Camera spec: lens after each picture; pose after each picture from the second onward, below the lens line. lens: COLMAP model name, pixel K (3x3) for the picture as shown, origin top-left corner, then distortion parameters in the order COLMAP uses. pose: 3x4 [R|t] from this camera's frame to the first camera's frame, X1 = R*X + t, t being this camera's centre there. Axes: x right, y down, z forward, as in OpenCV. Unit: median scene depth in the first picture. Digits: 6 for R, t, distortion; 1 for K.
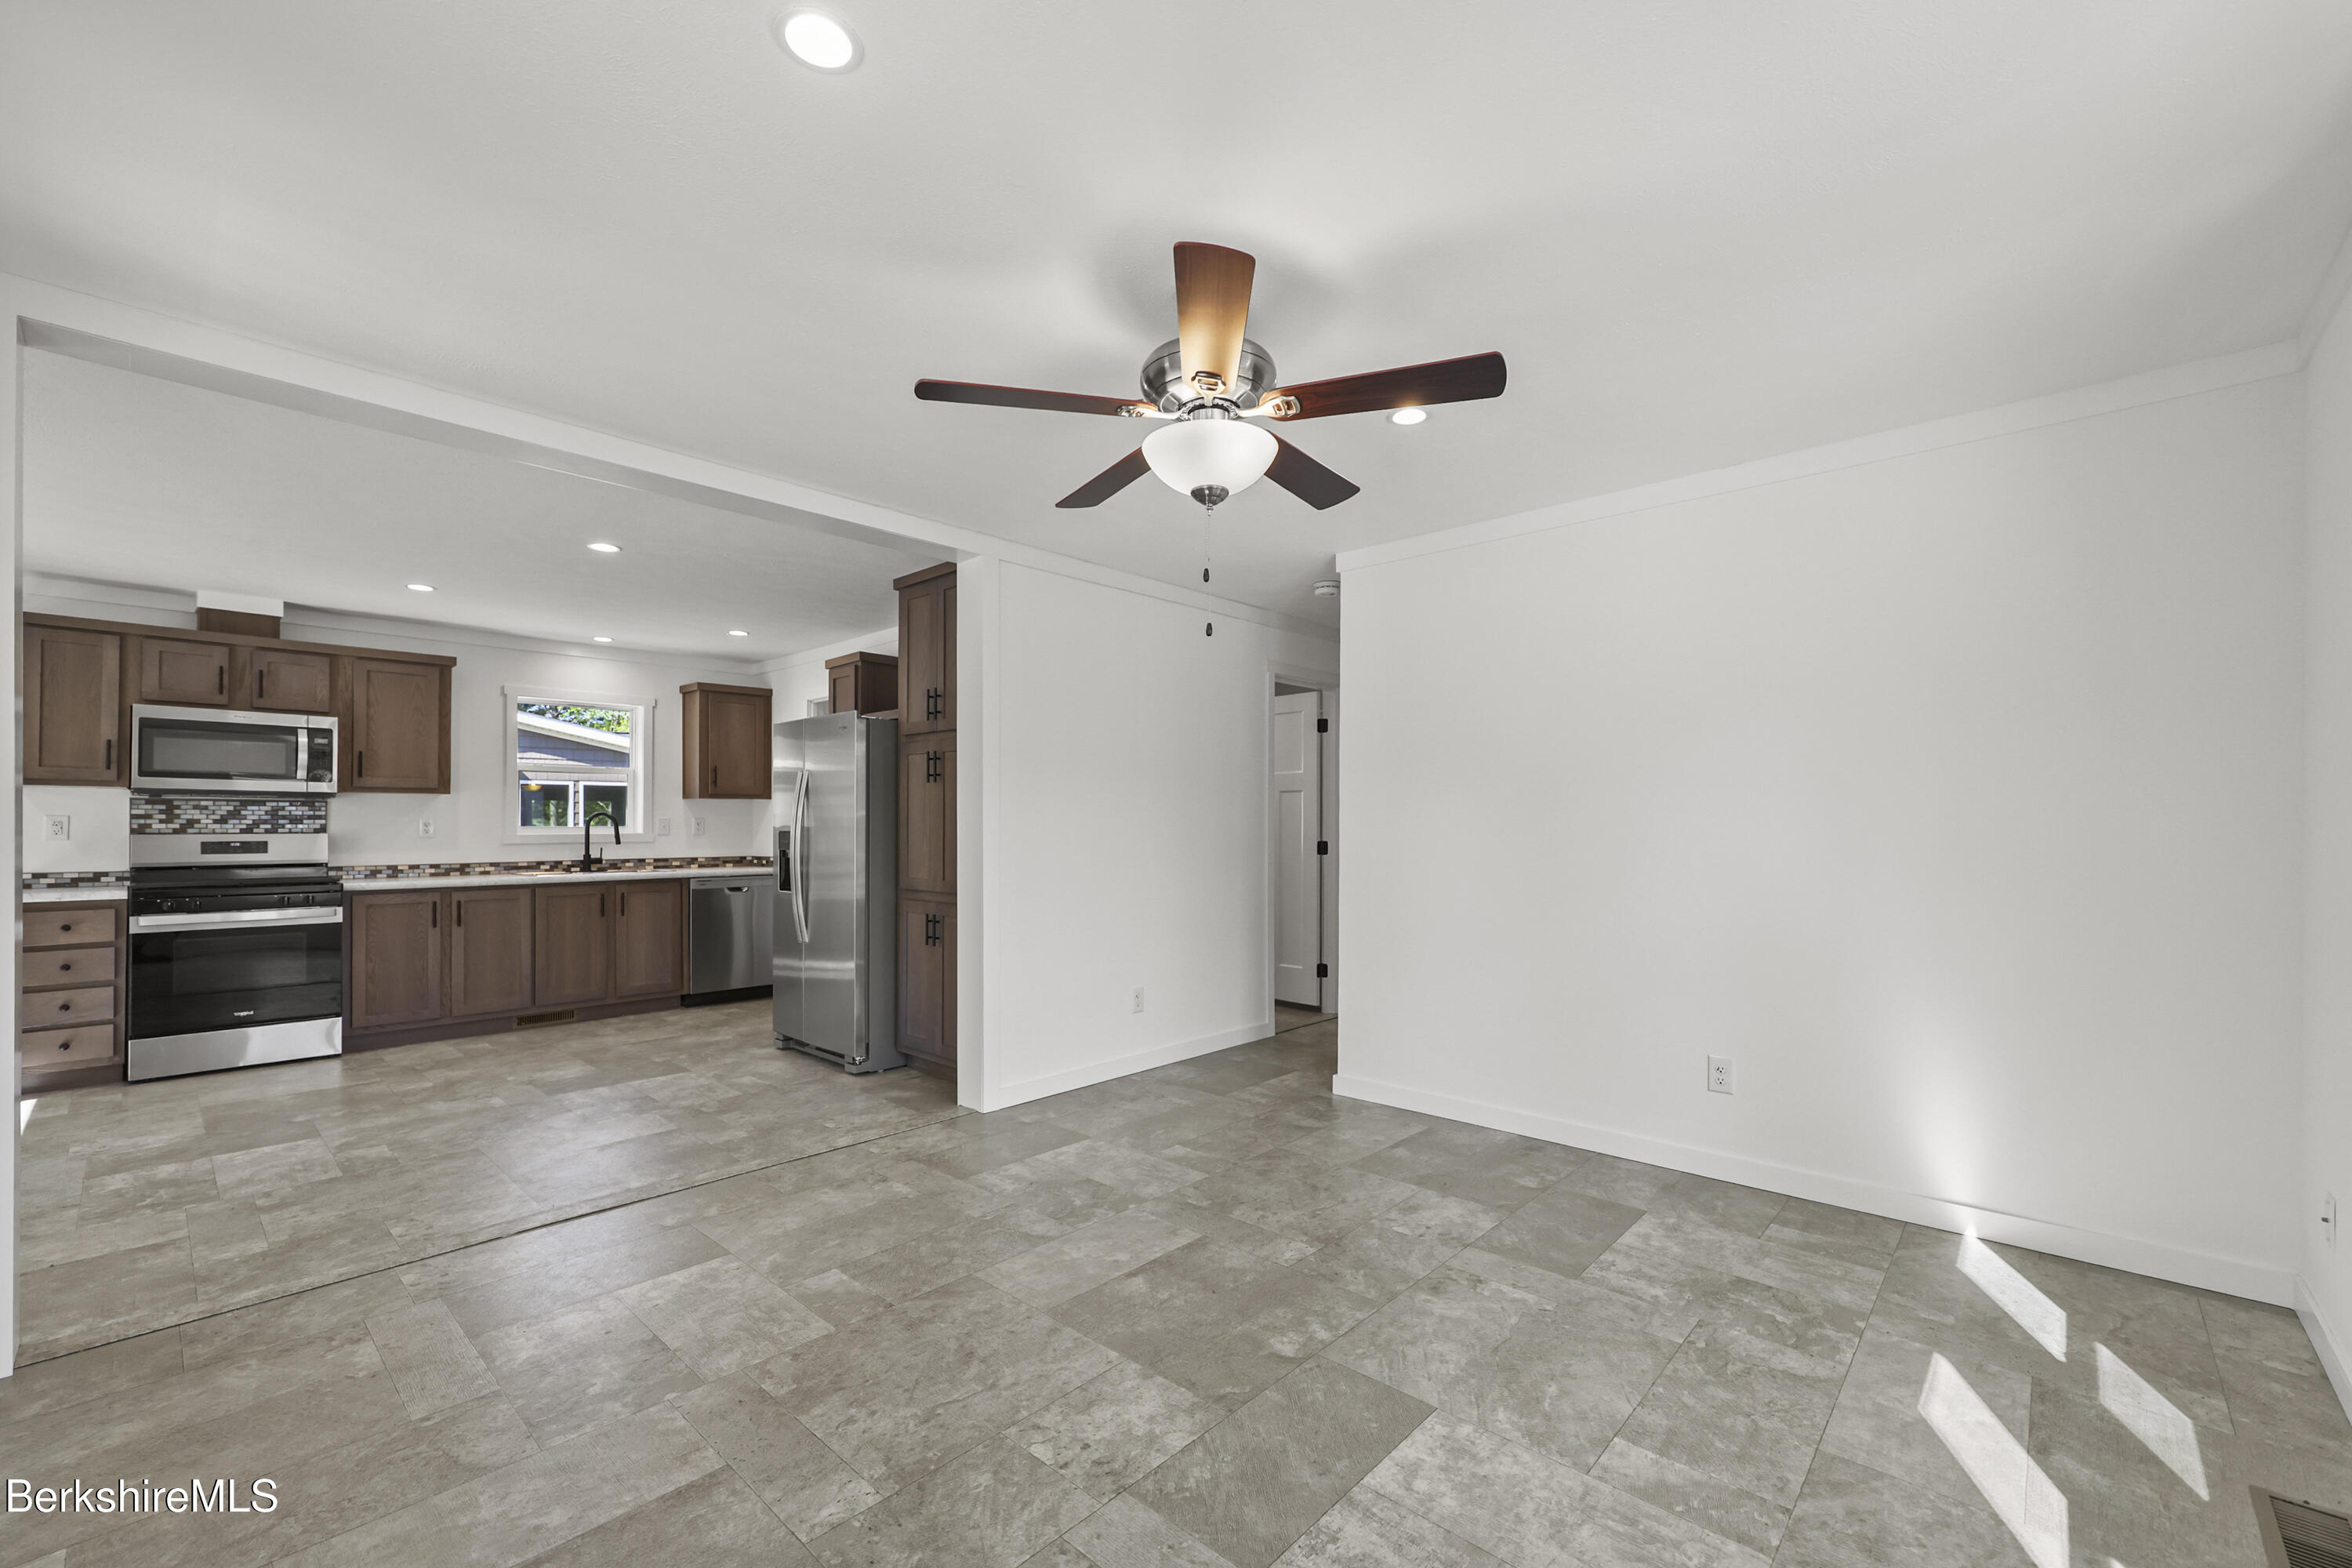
lens RADIAL K [[961.2, 0, 1186.7], [0, 961.2, 823.5], [0, 0, 1]] dist [0.001653, 0.000059]
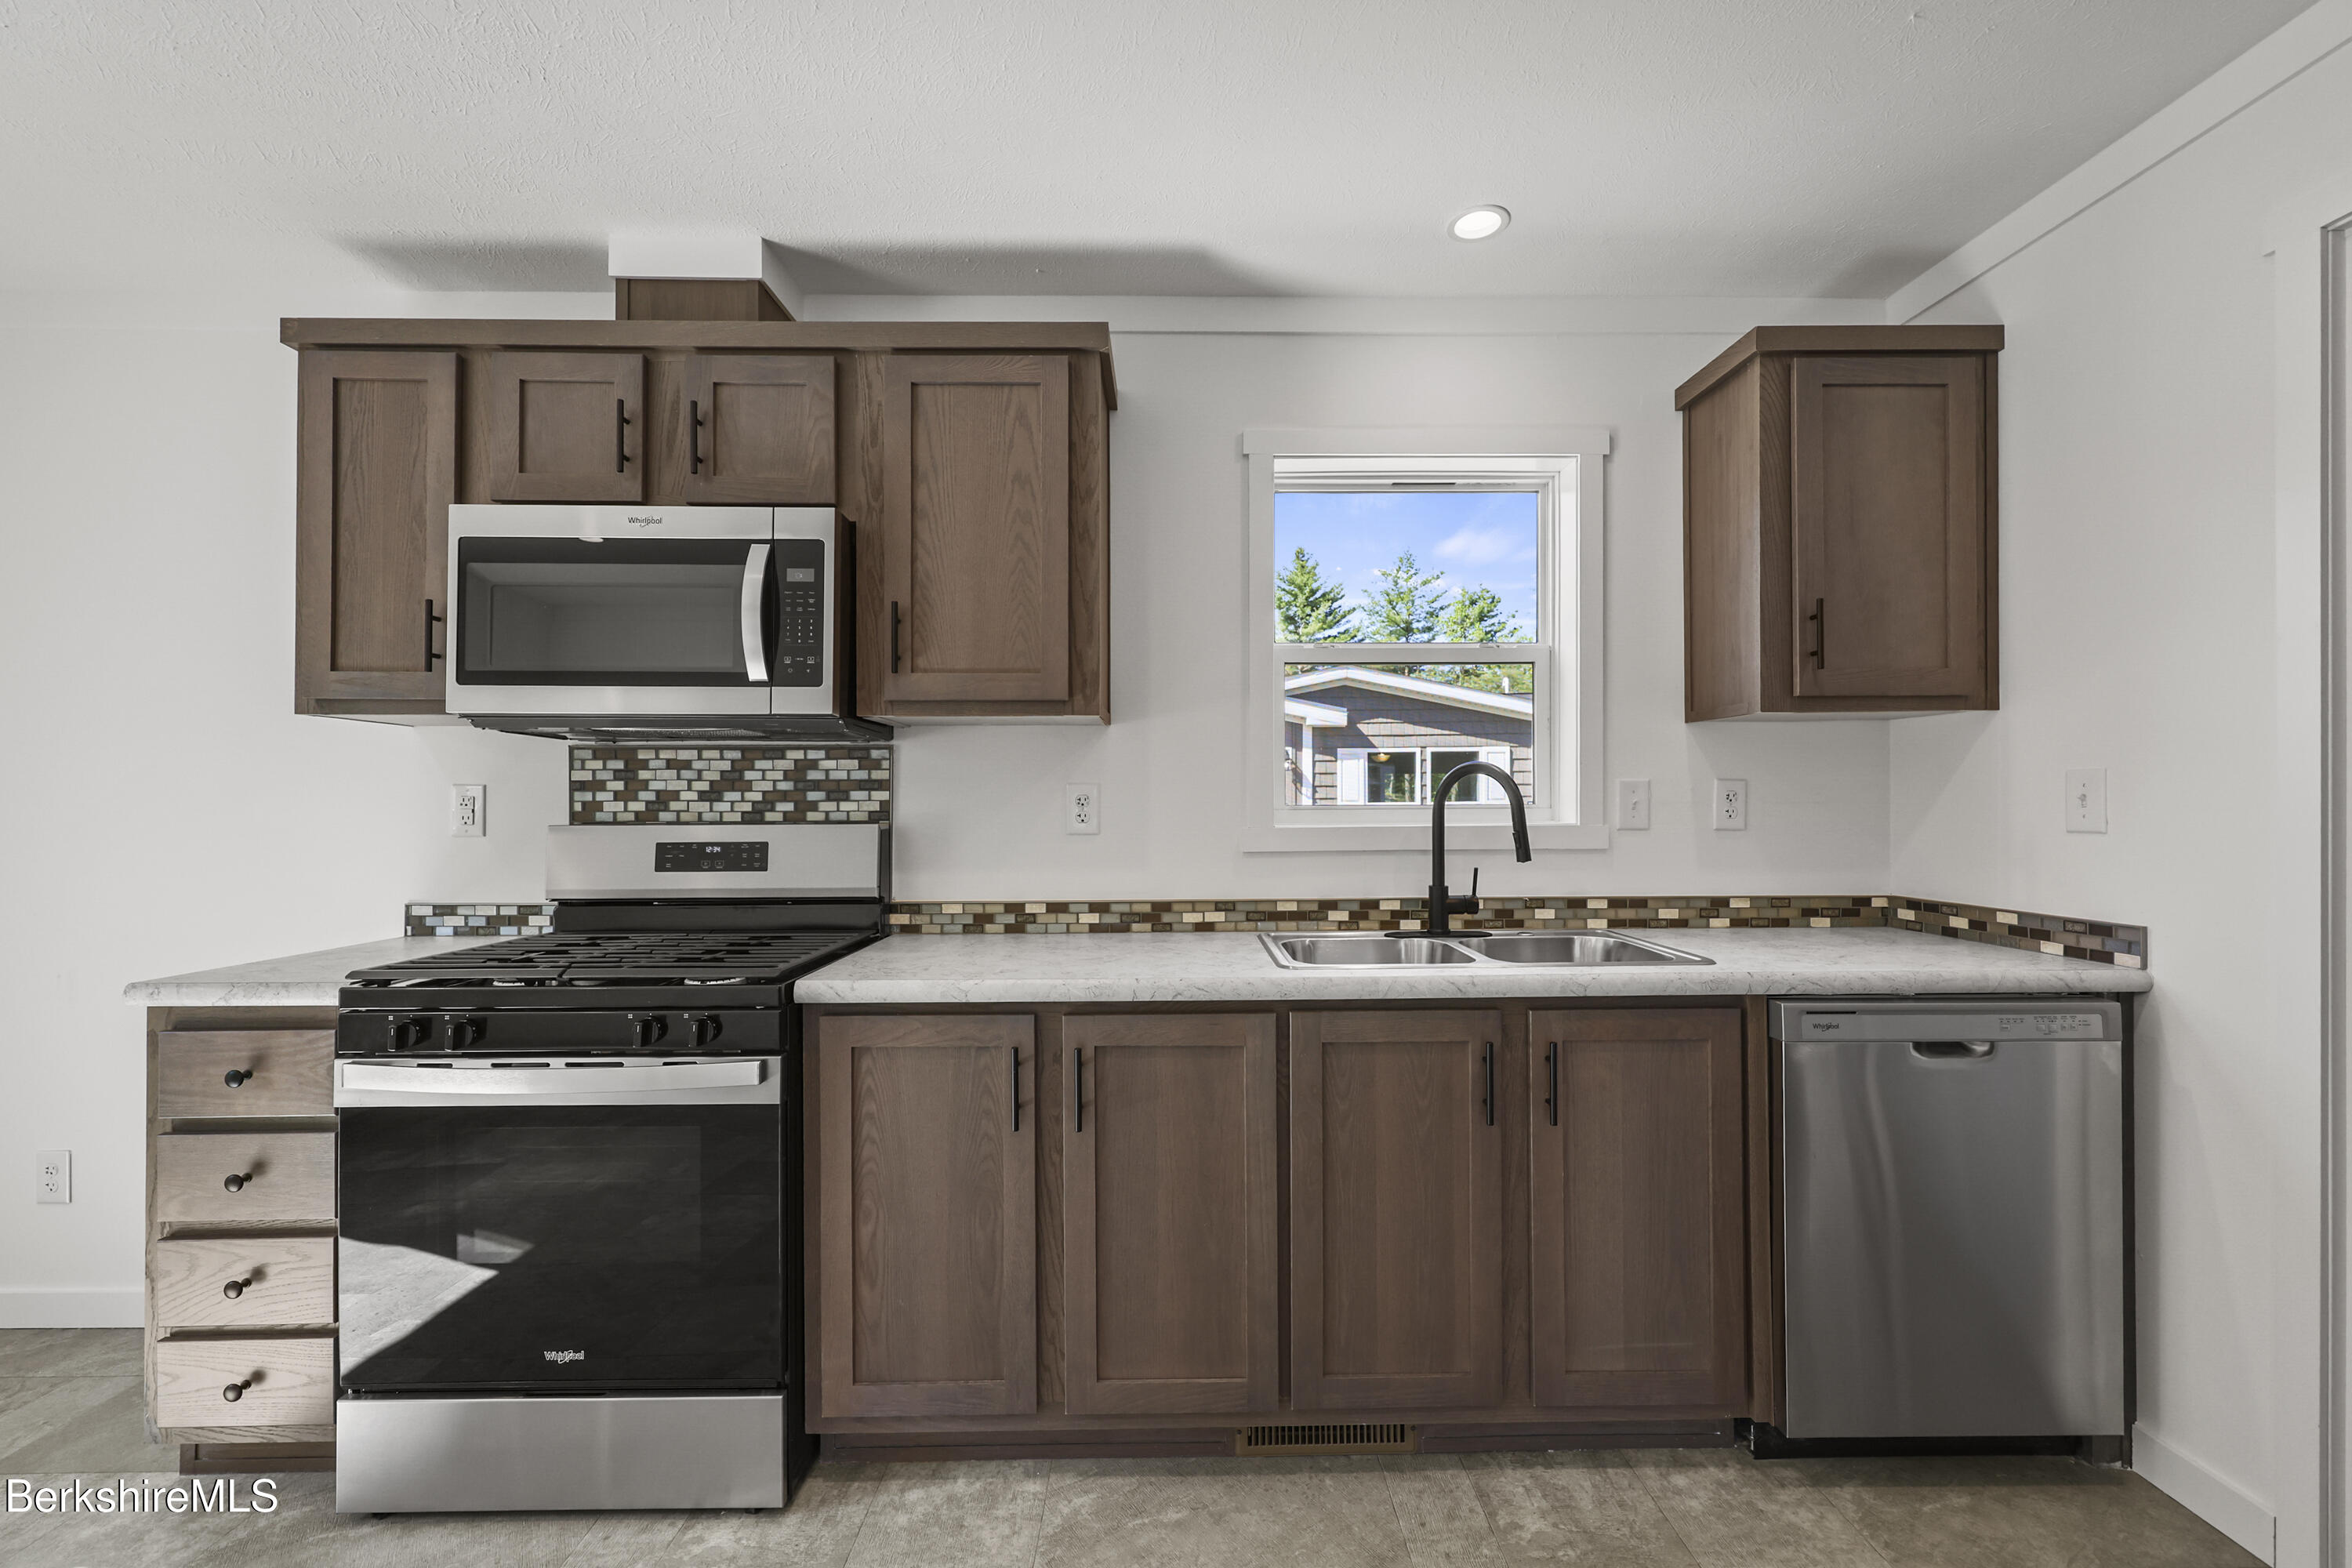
lens RADIAL K [[900.3, 0, 1193.8], [0, 900.3, 792.8], [0, 0, 1]] dist [0.000814, 0.000045]
pose [[0.683310, -0.008648, -0.730077, -0.527634], [0.004696, 0.999961, -0.007449, 0.000567], [0.730114, 0.001662, 0.683324, 0.843502]]
